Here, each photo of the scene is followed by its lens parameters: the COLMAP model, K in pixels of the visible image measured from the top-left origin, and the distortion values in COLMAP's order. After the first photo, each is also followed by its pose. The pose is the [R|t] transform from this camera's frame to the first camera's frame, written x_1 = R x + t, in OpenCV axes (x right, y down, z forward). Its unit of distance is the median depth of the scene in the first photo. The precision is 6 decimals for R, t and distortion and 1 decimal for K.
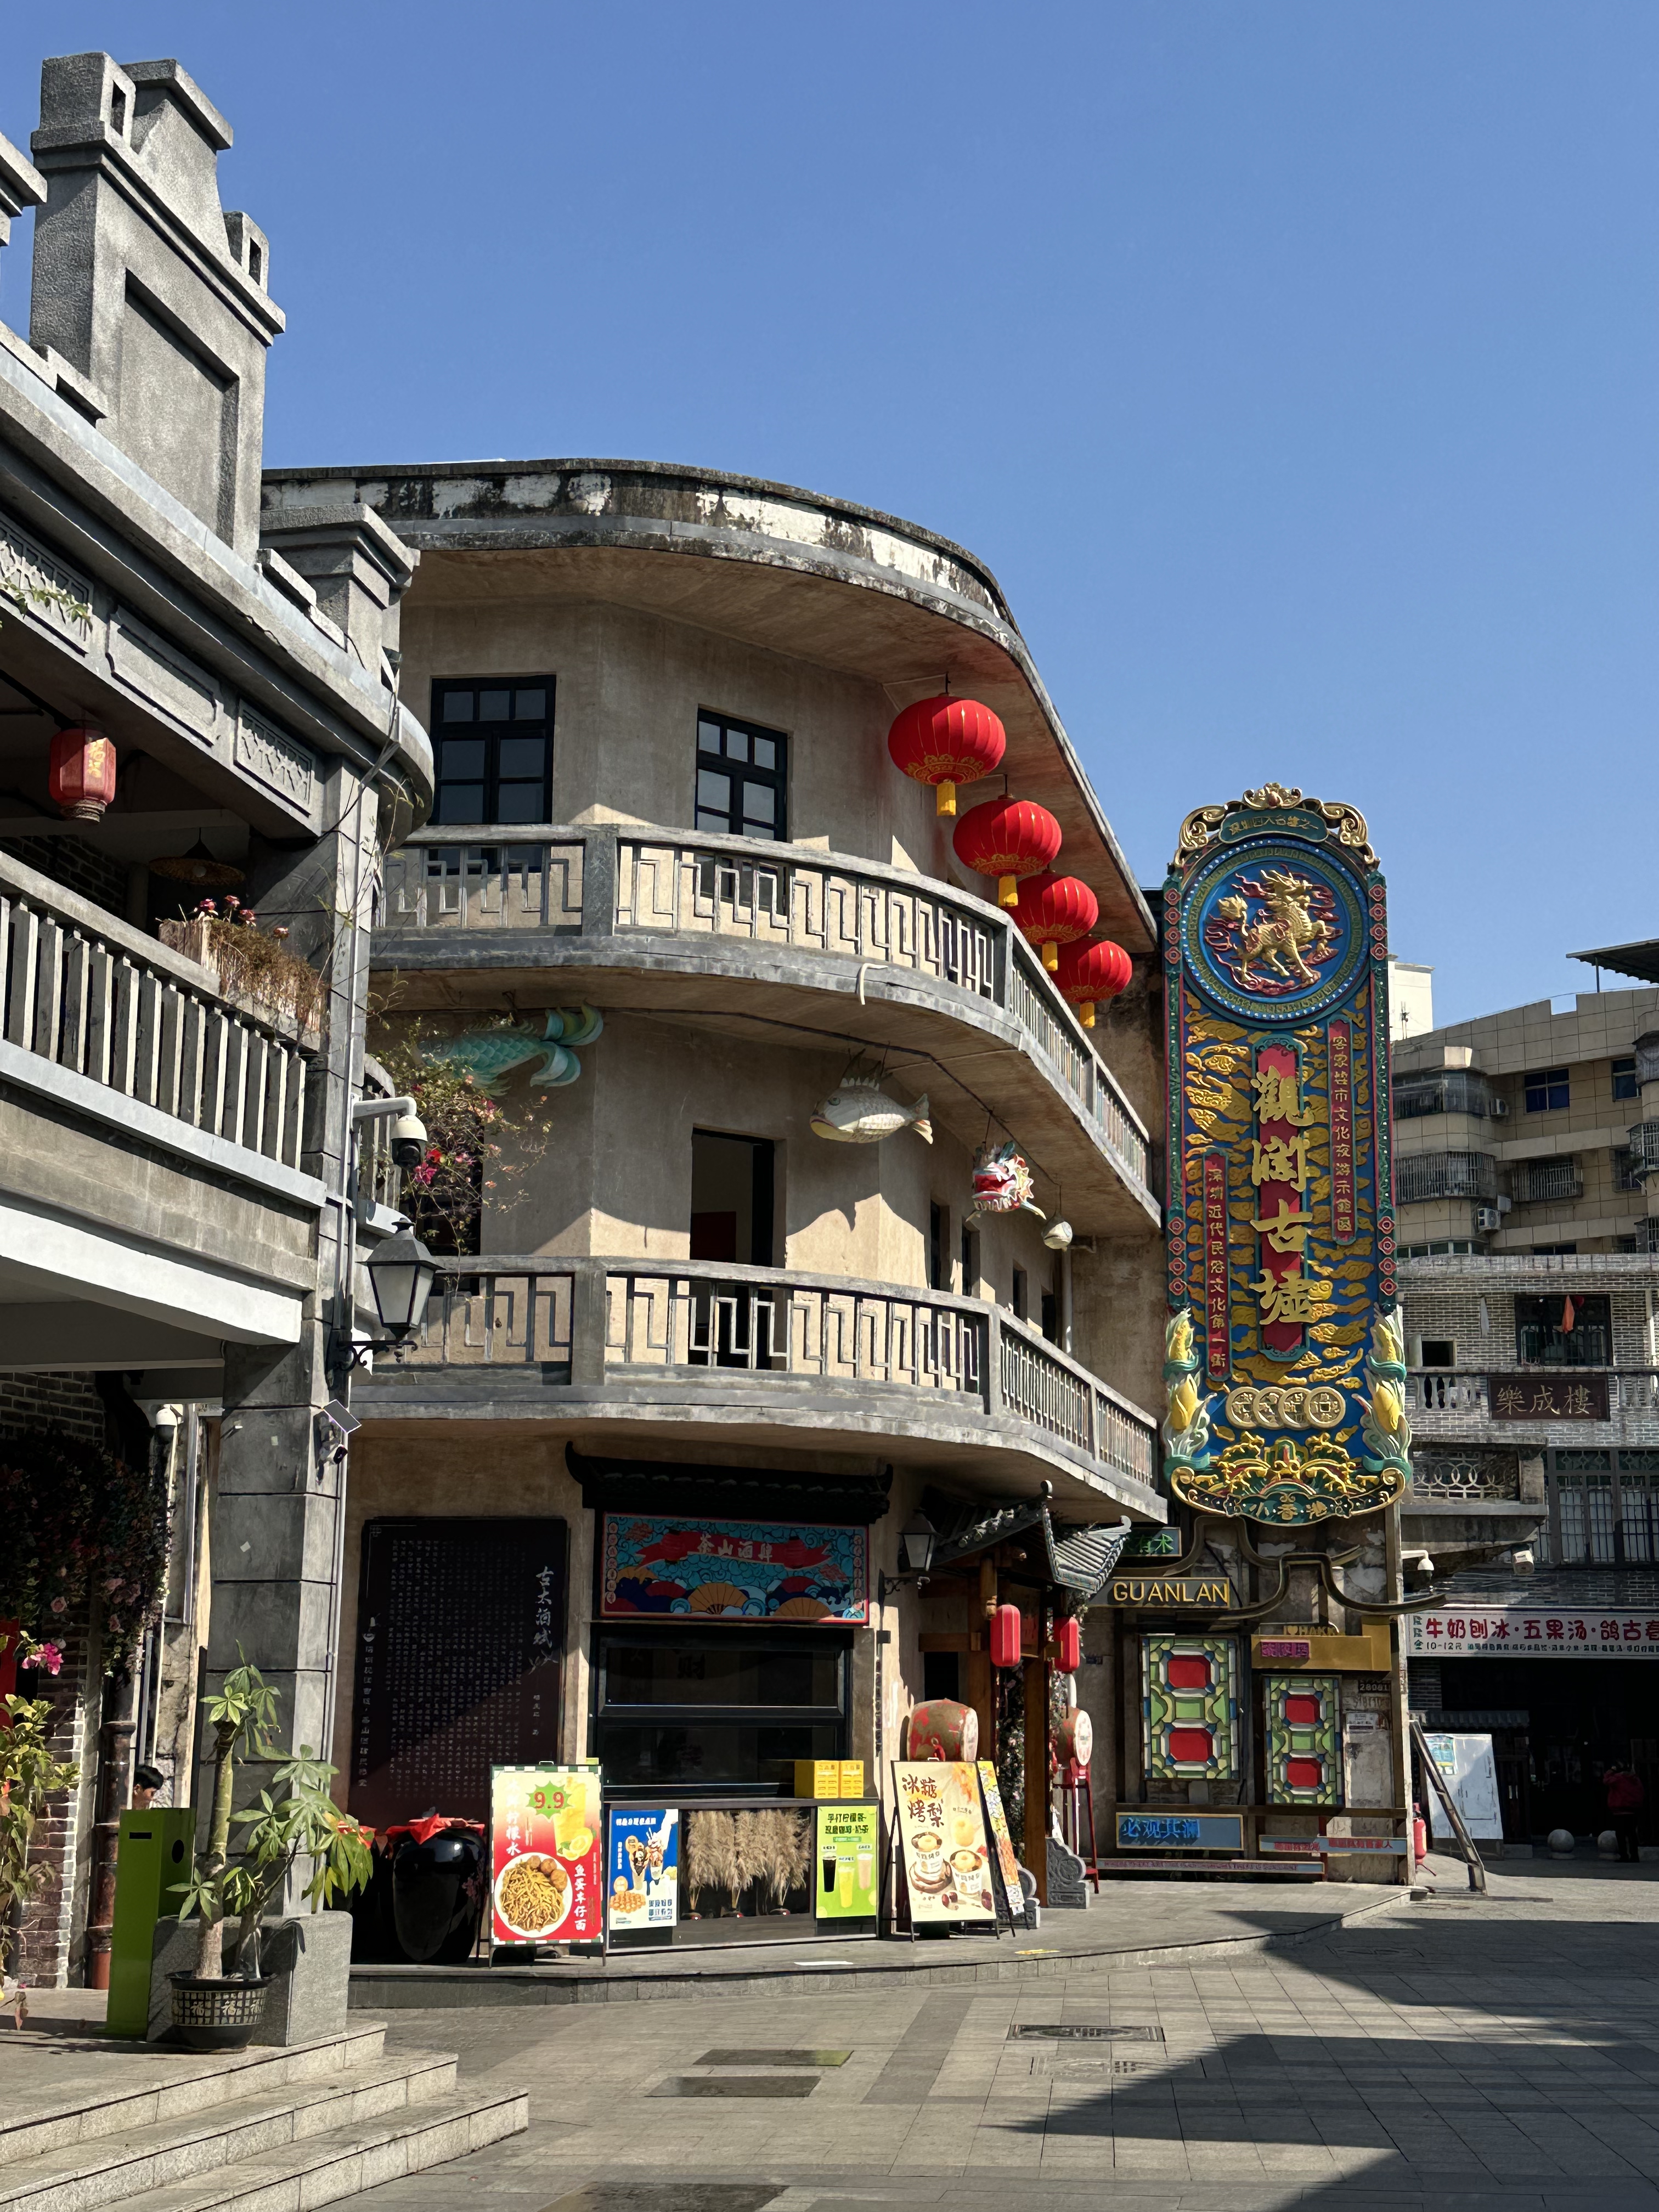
lens RADIAL K [[3006.2, 0, 826.8], [0, 3006.2, 1107.8], [0, 0, 1]] dist [0.037823, 0.000000]
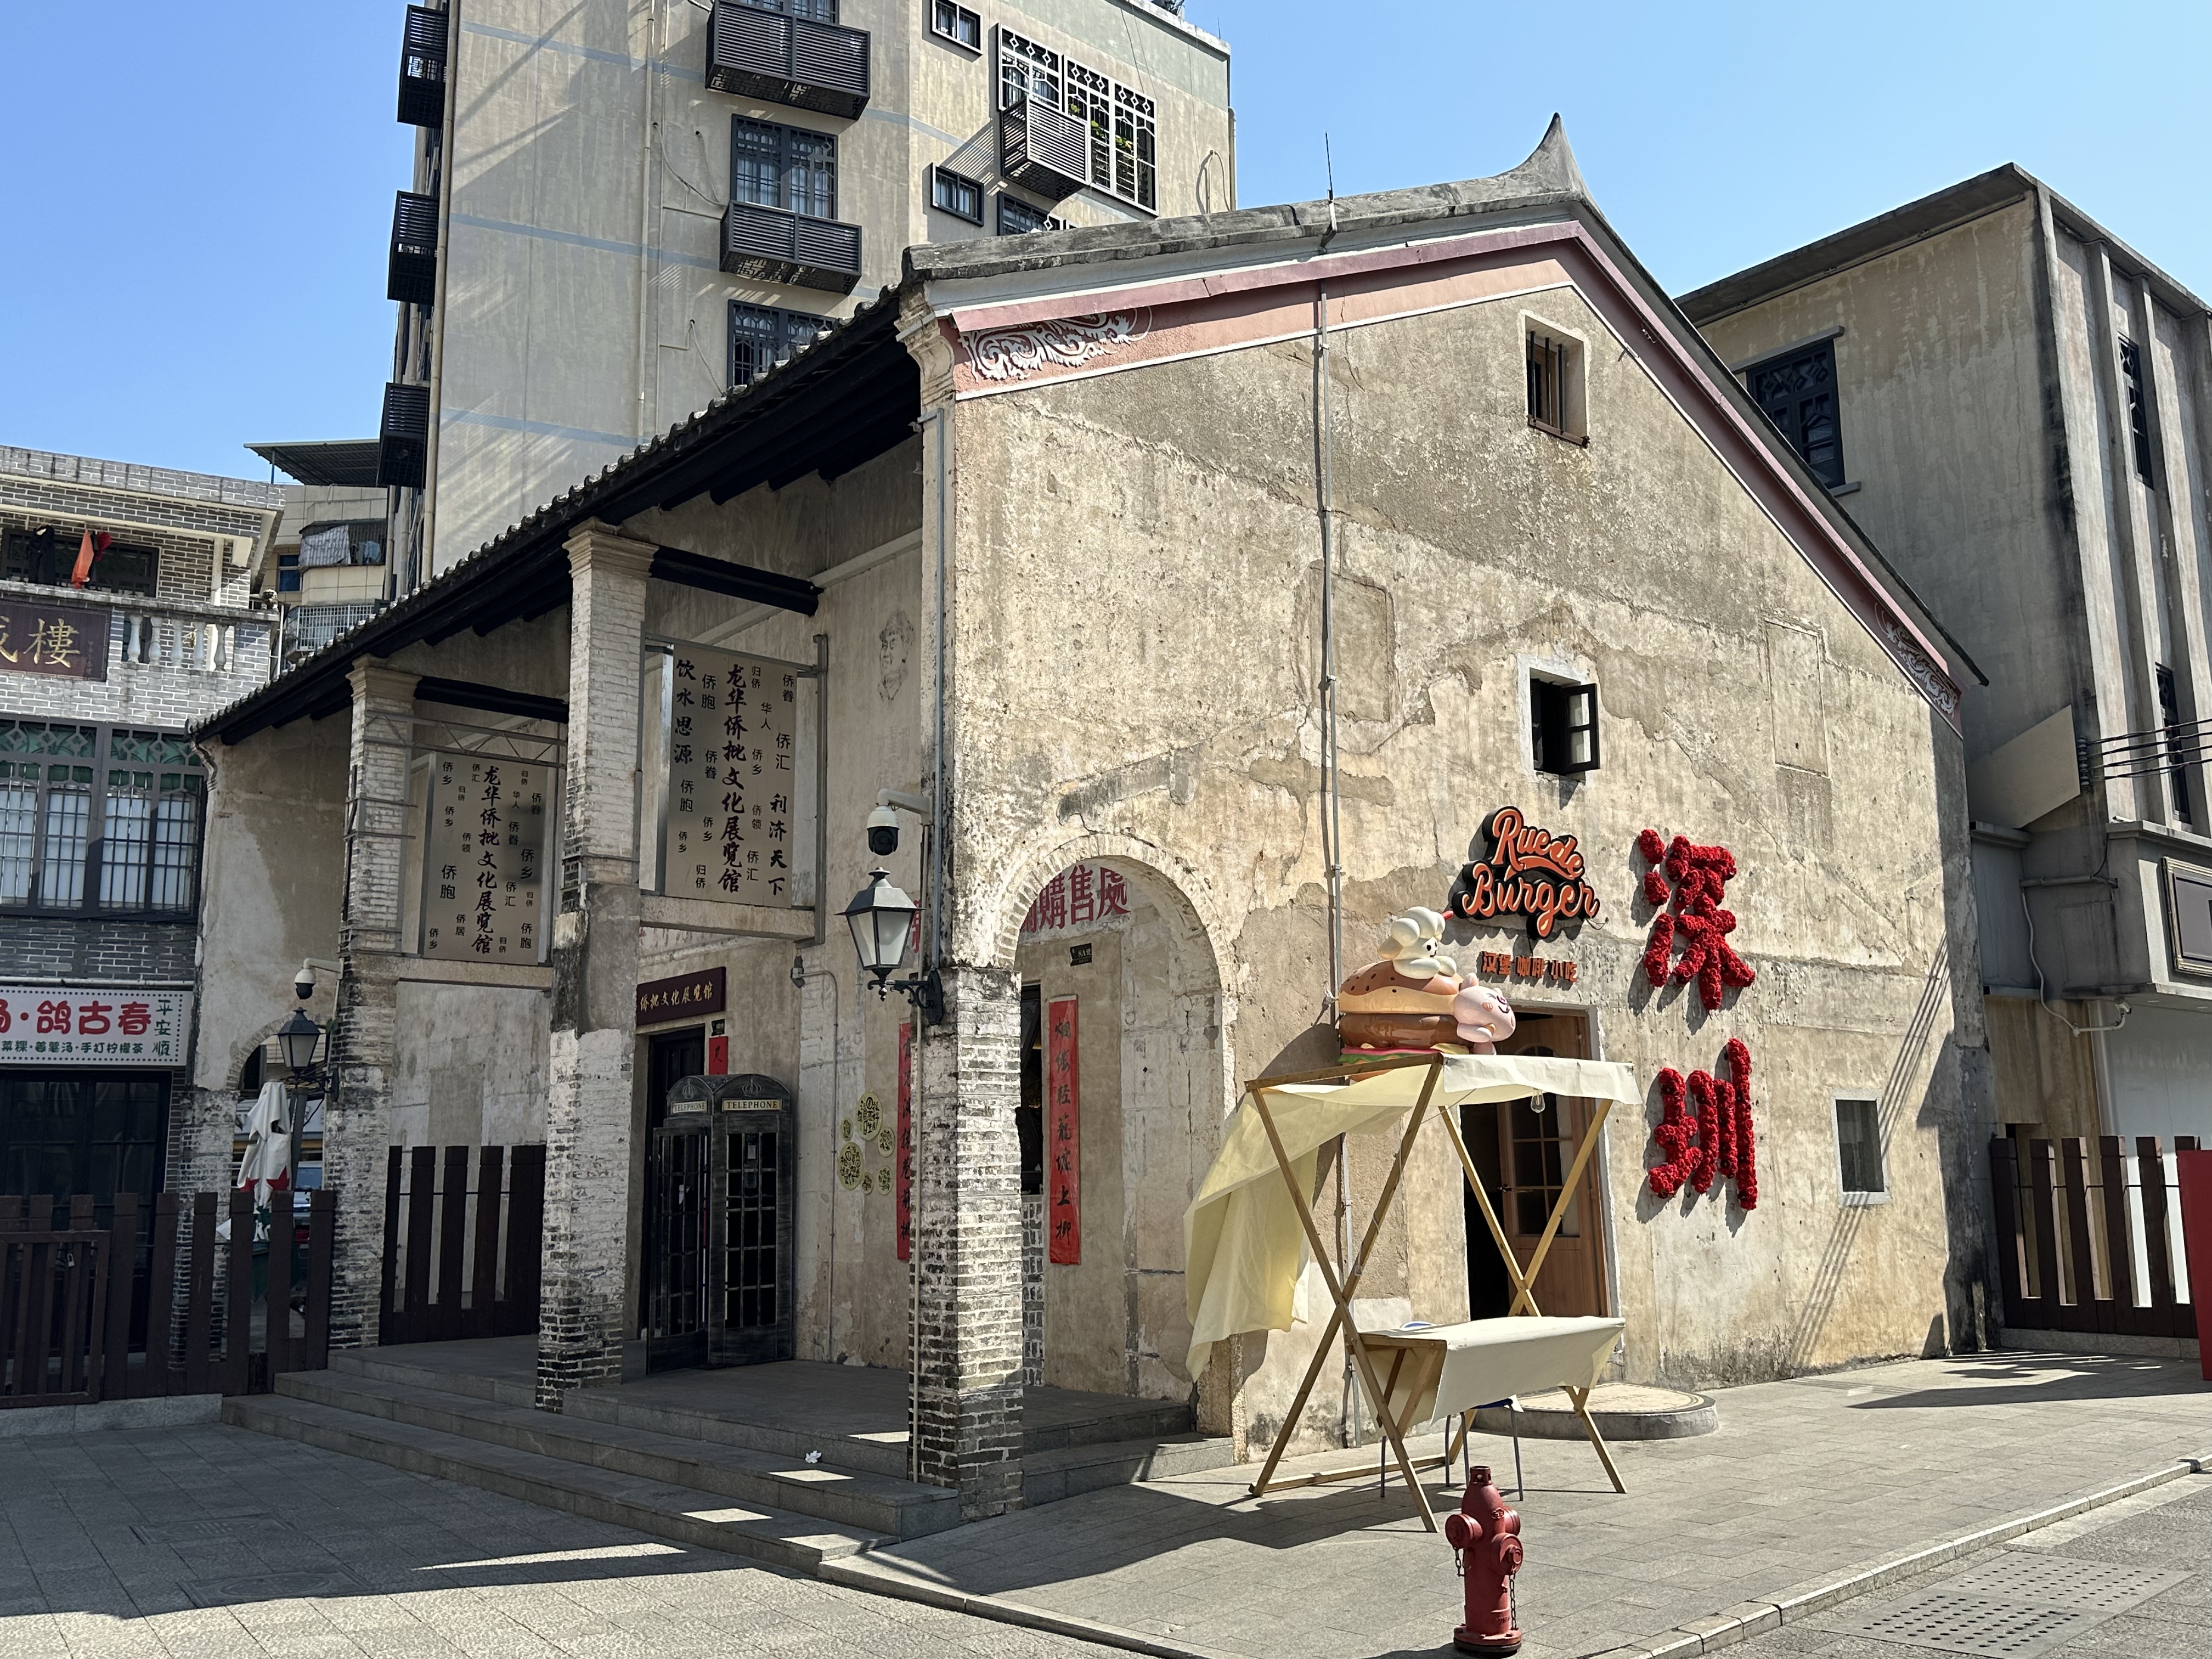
lens RADIAL K [[1883.1, 0, 1103.6], [0, 1883.1, 831.5], [0, 0, 1]] dist [-0.000287, -0.003098]
pose [[0.787890, 0.094889, 0.608462, 0.190864], [-0.114986, 0.993349, -0.006017, 0.113830], [-0.604986, -0.065224, 0.793560, 0.575048]]
